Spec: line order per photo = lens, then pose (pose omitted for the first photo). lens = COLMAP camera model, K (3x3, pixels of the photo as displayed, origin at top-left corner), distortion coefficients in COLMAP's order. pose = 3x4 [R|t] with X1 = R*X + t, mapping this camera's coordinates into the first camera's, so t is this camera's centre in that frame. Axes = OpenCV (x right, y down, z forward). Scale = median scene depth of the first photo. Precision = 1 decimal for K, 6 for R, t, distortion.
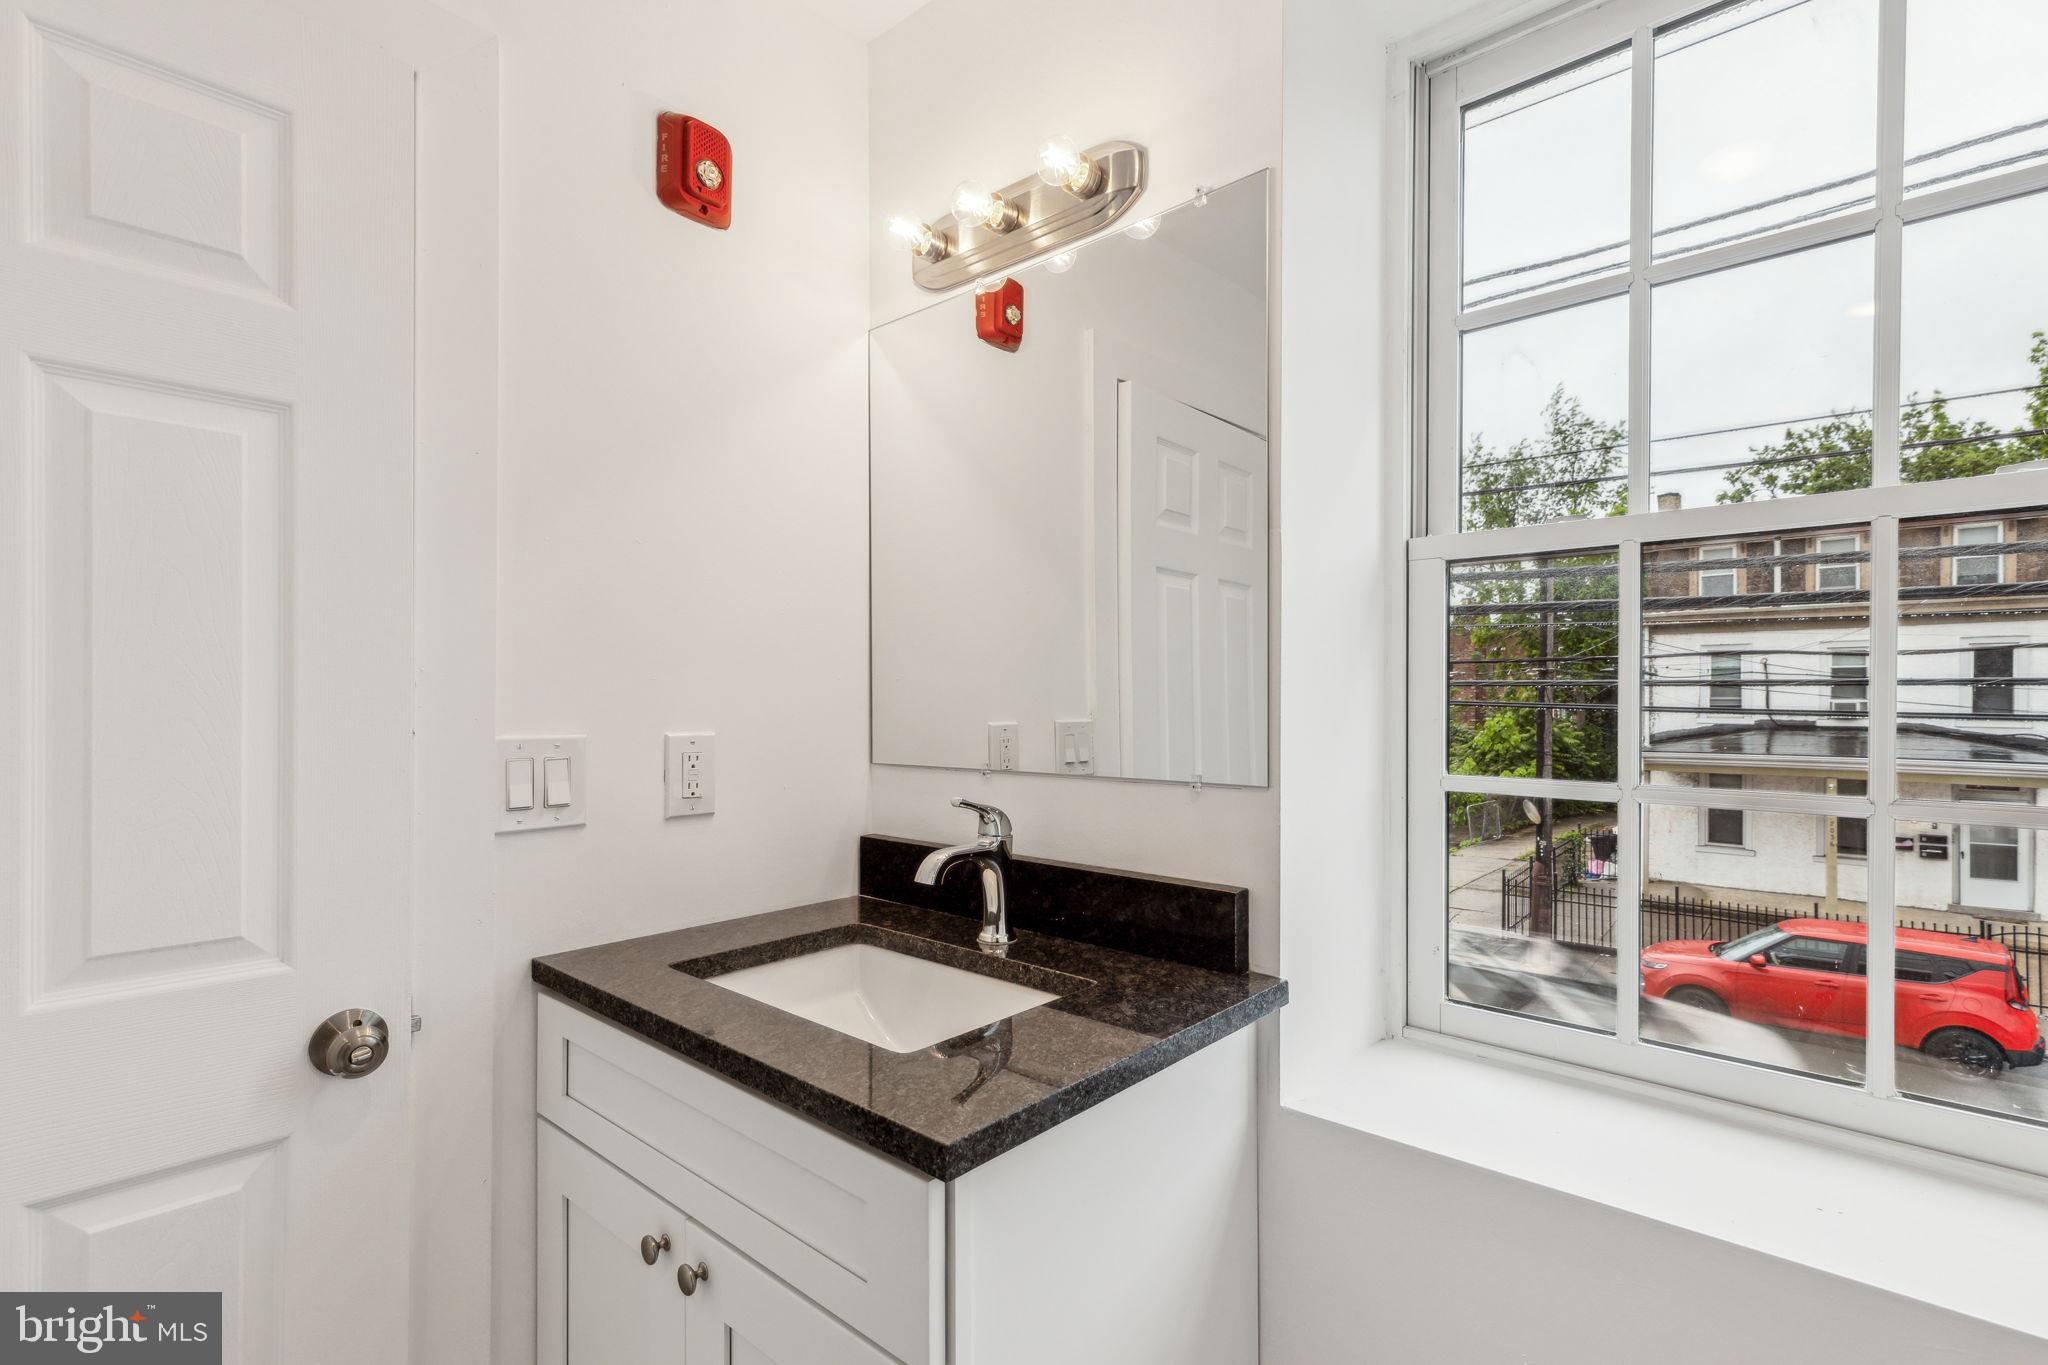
lens RADIAL K [[946.4, 0, 1029.2], [0, 946.4, 705.8], [0, 0, 1]] dist [0.002253, 0.000256]
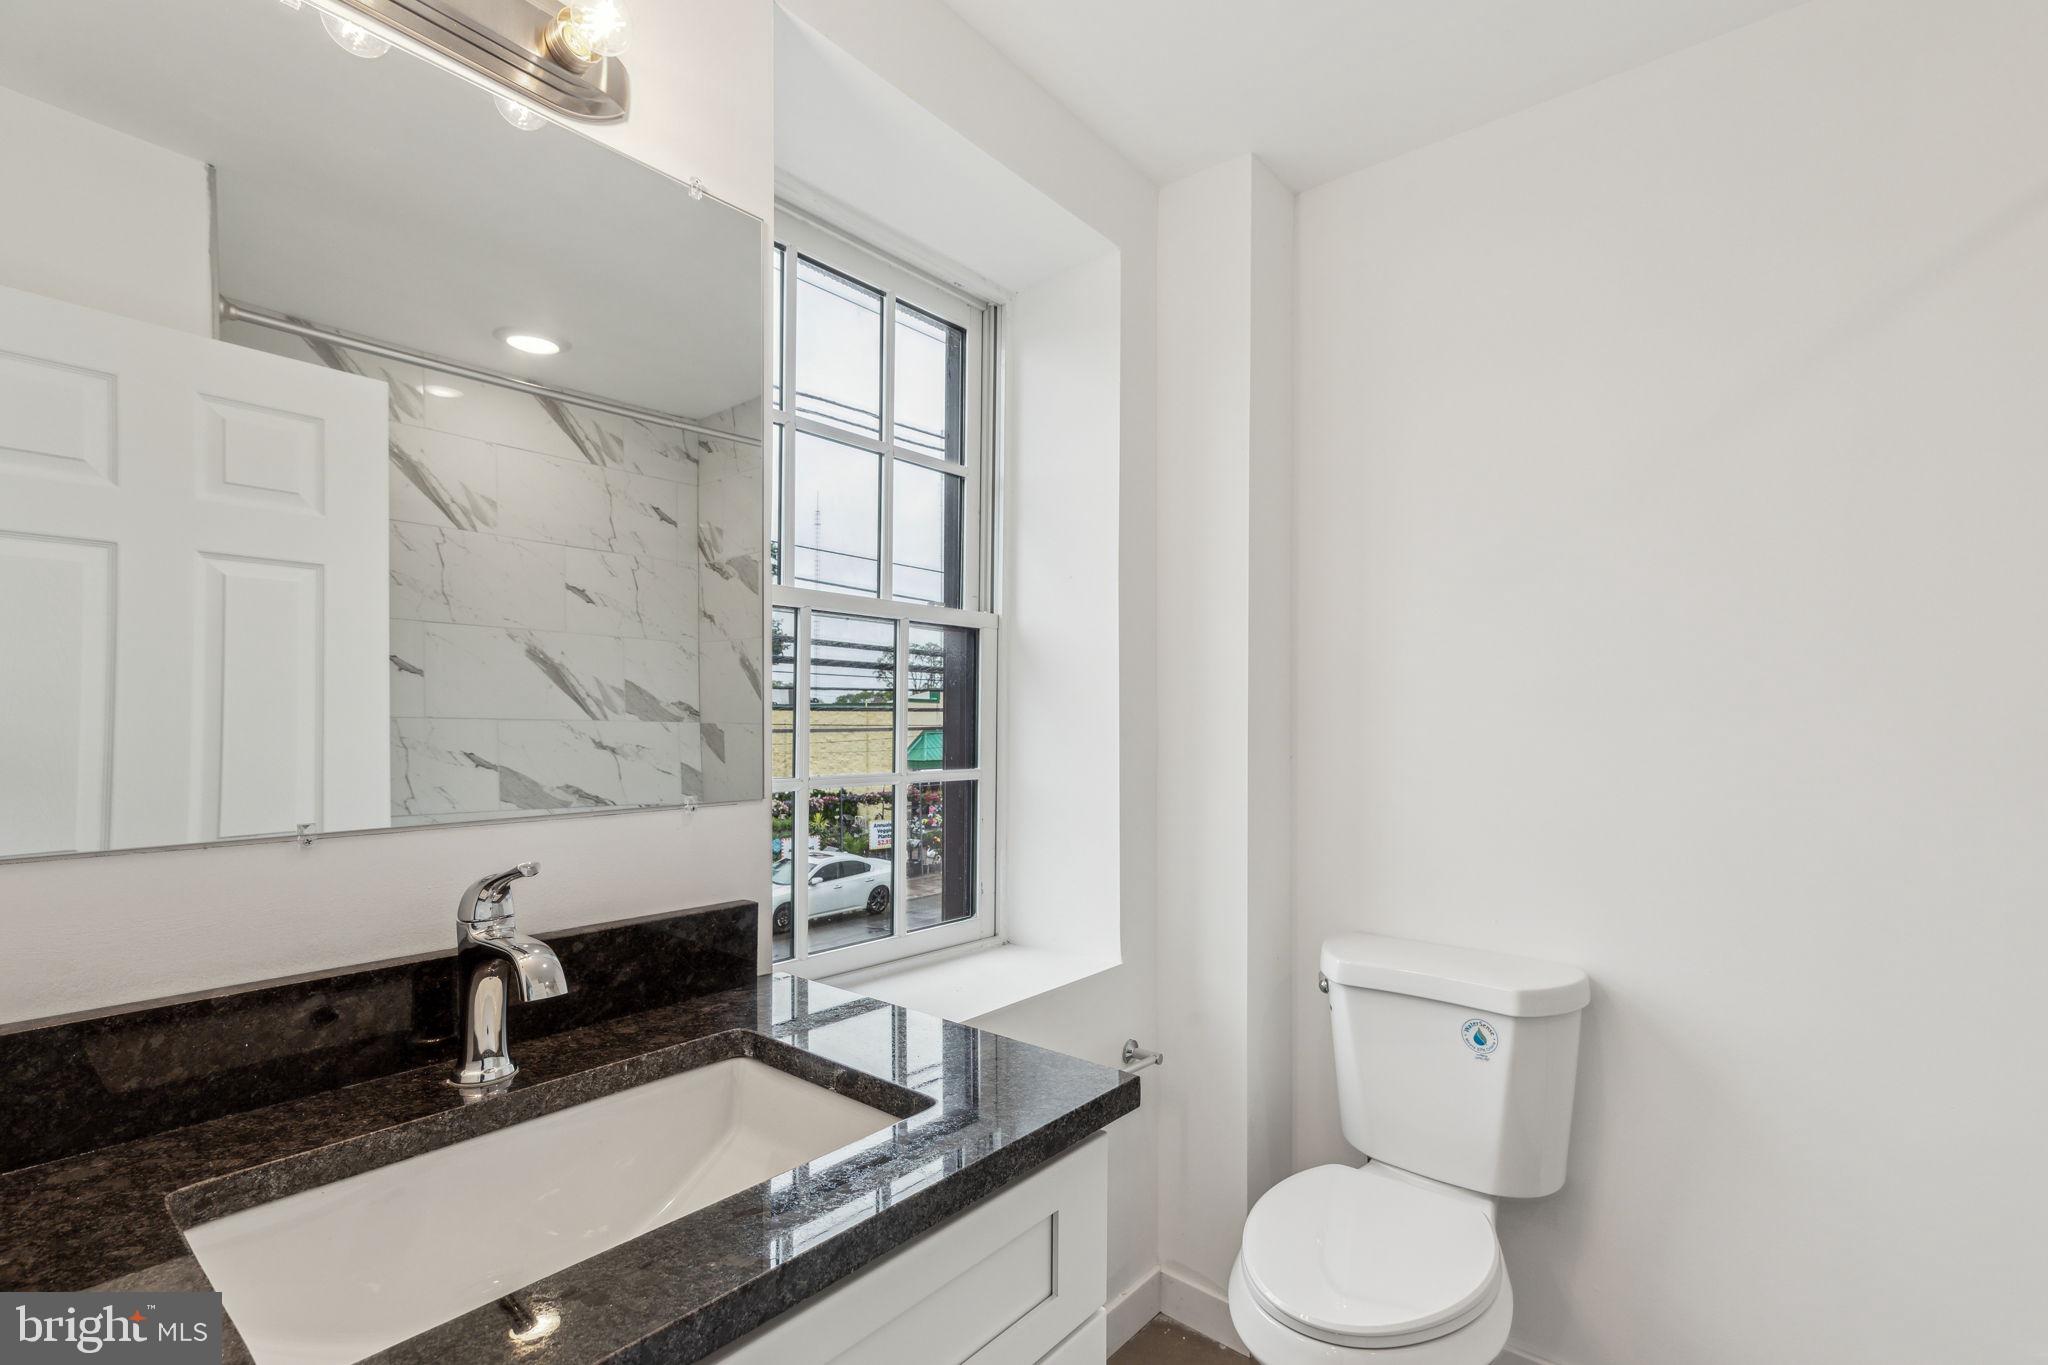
lens RADIAL K [[946.4, 0, 1029.2], [0, 946.4, 705.8], [0, 0, 1]] dist [0.002253, 0.000256]
pose [[-0.039864, 0.013547, 0.999113, -0.795514], [0.004451, 0.999901, -0.013380, -0.001932], [-0.999195, 0.003914, -0.039921, 0.715439]]
